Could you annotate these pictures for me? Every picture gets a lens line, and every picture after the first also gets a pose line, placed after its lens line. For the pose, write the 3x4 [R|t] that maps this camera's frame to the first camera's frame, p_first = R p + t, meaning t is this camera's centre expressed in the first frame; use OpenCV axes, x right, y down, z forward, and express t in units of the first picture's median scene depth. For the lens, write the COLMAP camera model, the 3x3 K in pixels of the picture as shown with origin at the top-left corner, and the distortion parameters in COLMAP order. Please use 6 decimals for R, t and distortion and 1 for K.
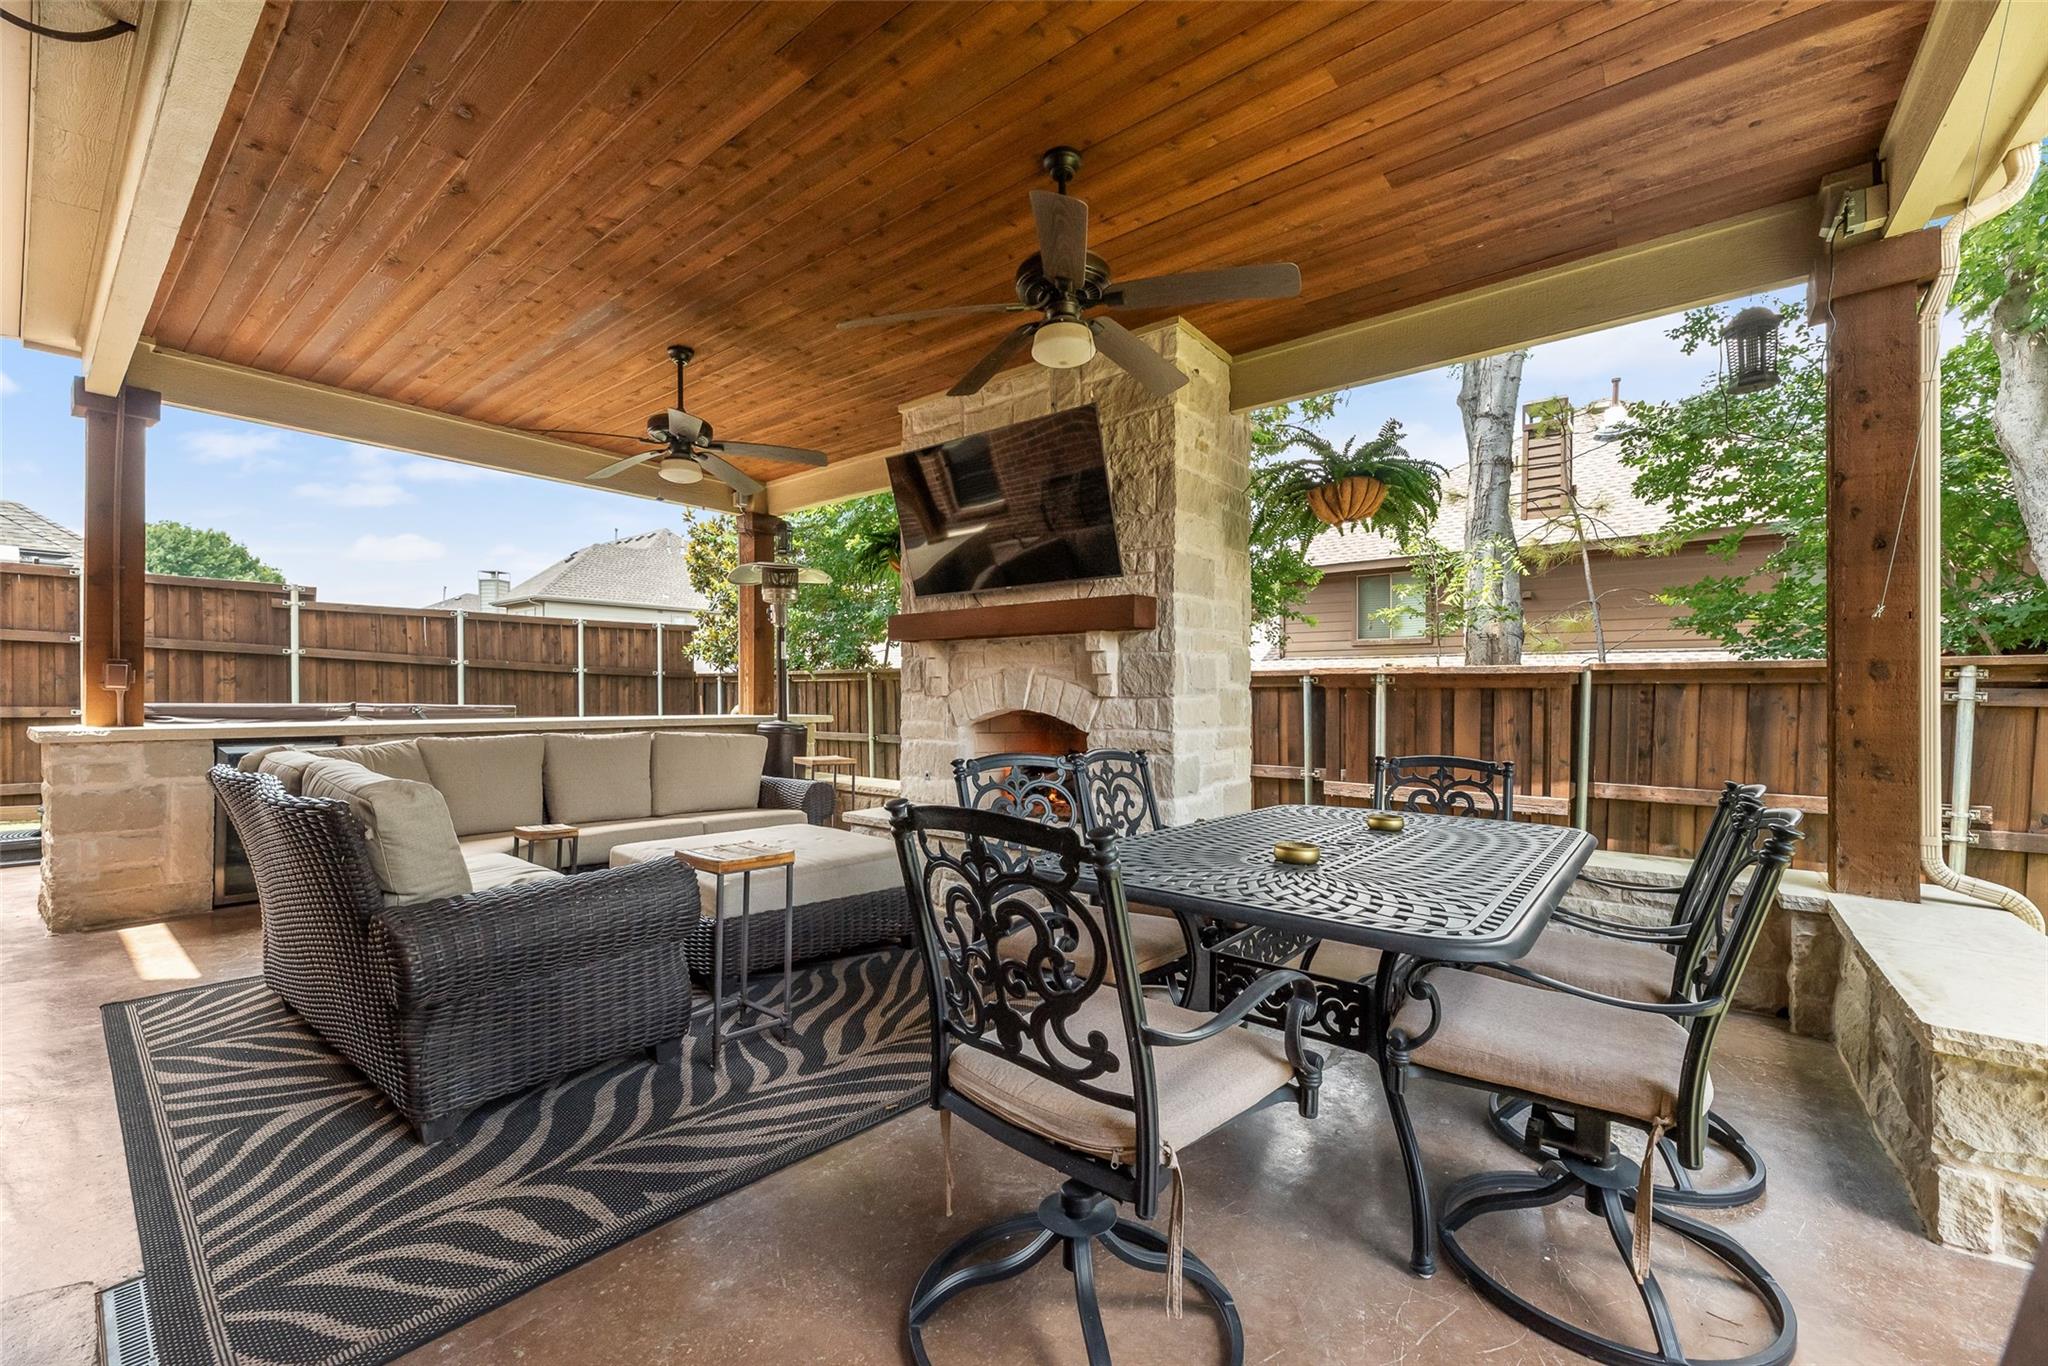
lens RADIAL K [[826.6, 0, 1034.7], [0, 826.6, 697.8], [0, 0, 1]] dist [-0.001211, -0.000438]
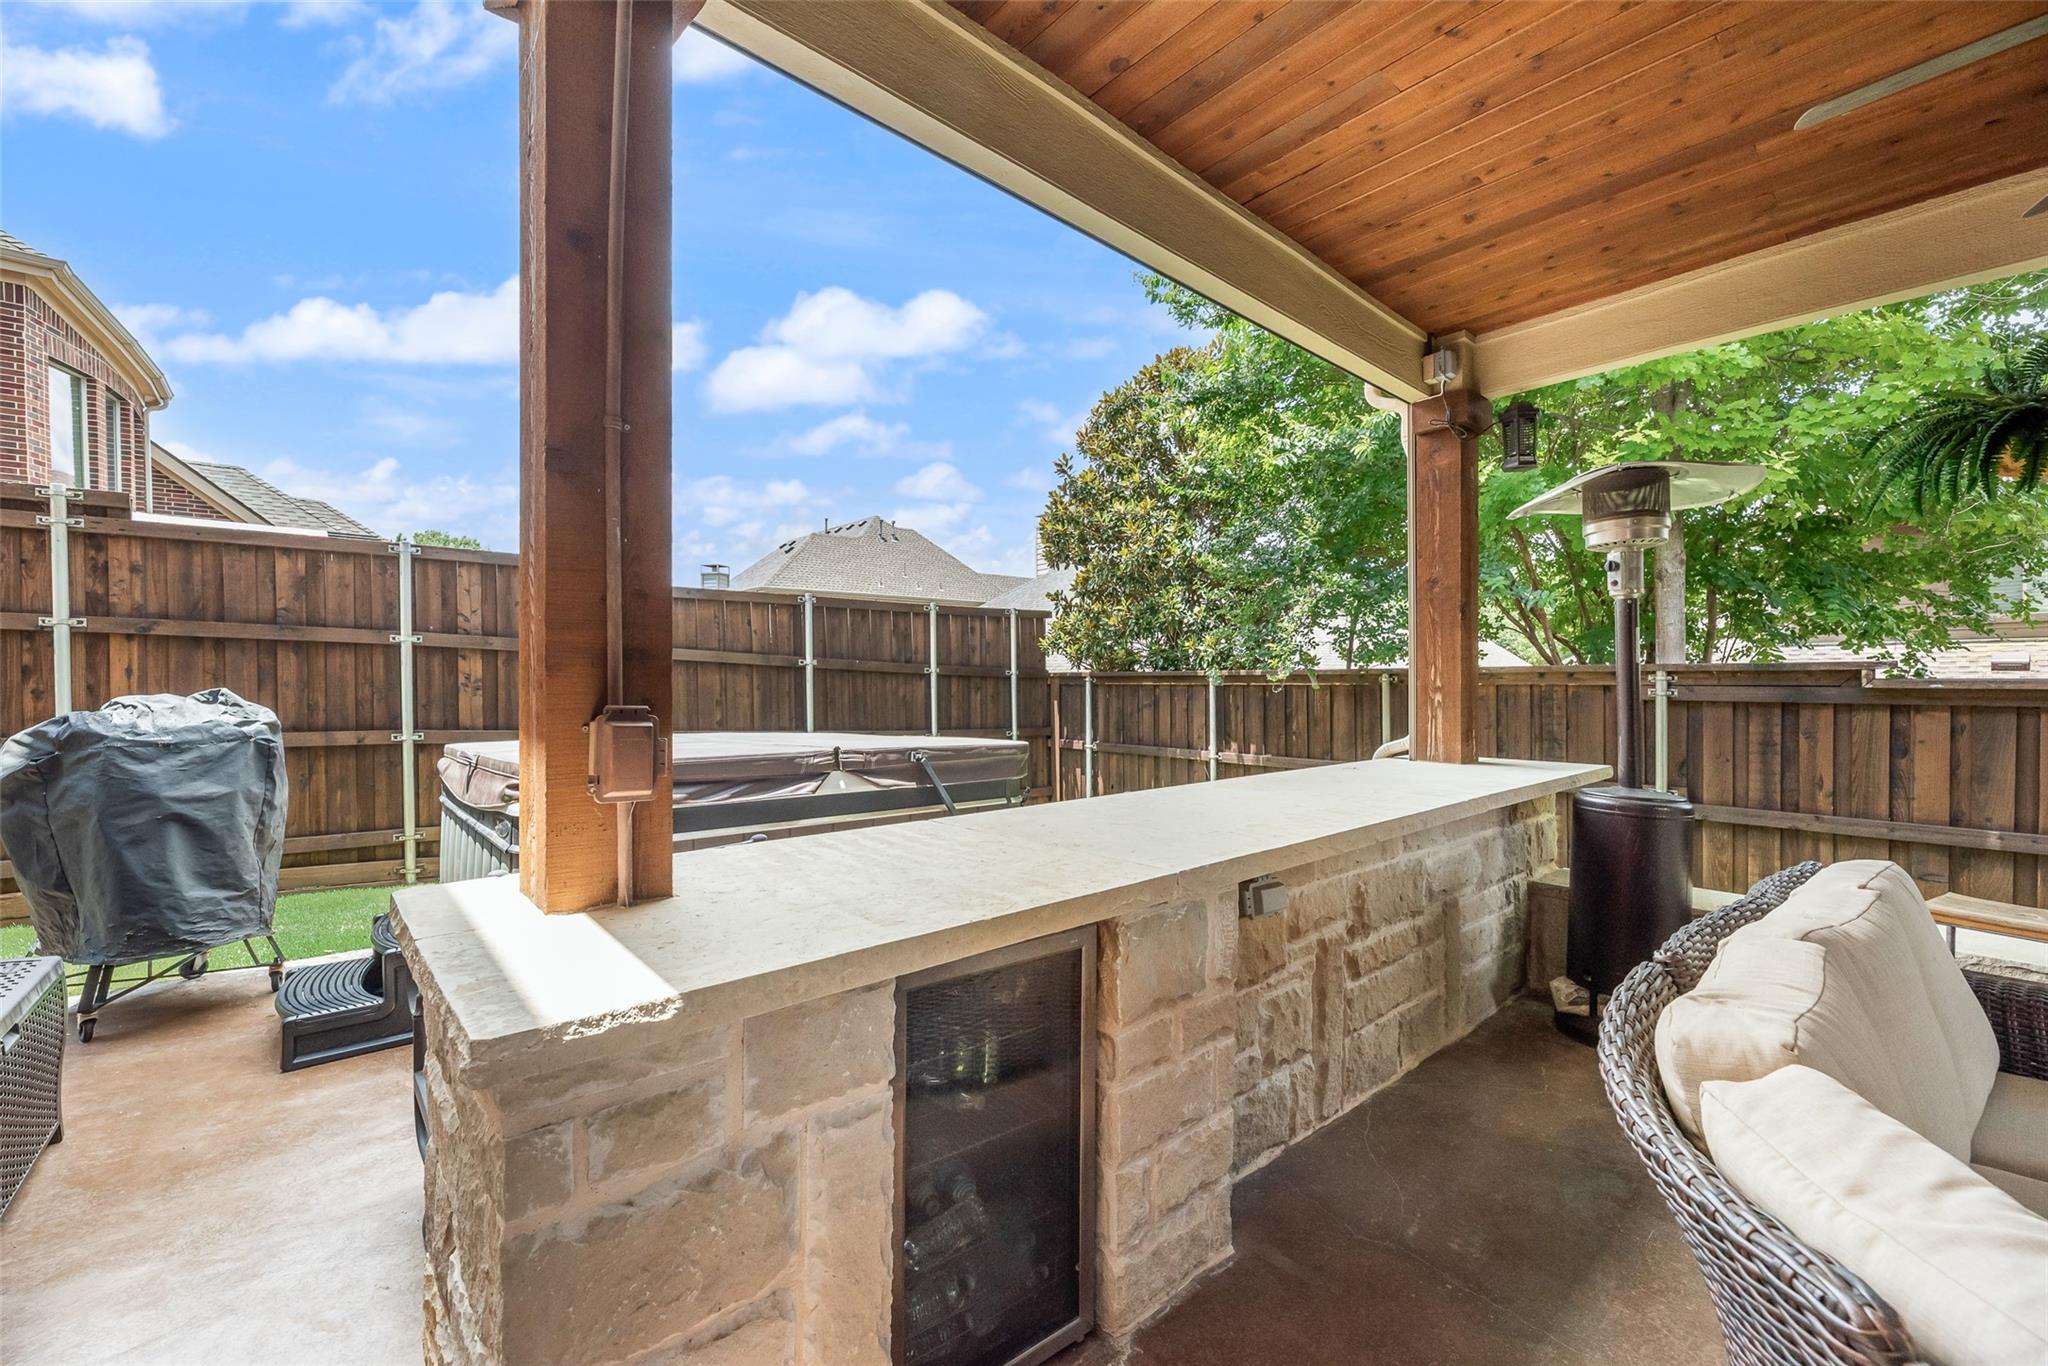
lens RADIAL K [[826.6, 0, 1030.6], [0, 826.6, 688.3], [0, 0, 1]] dist [-0.001211, -0.000438]
pose [[0.984014, -0.001411, -0.178085, -0.480956], [0.002279, 0.999987, 0.004669, -0.029376], [0.178076, -0.005001, 0.984004, 0.379692]]
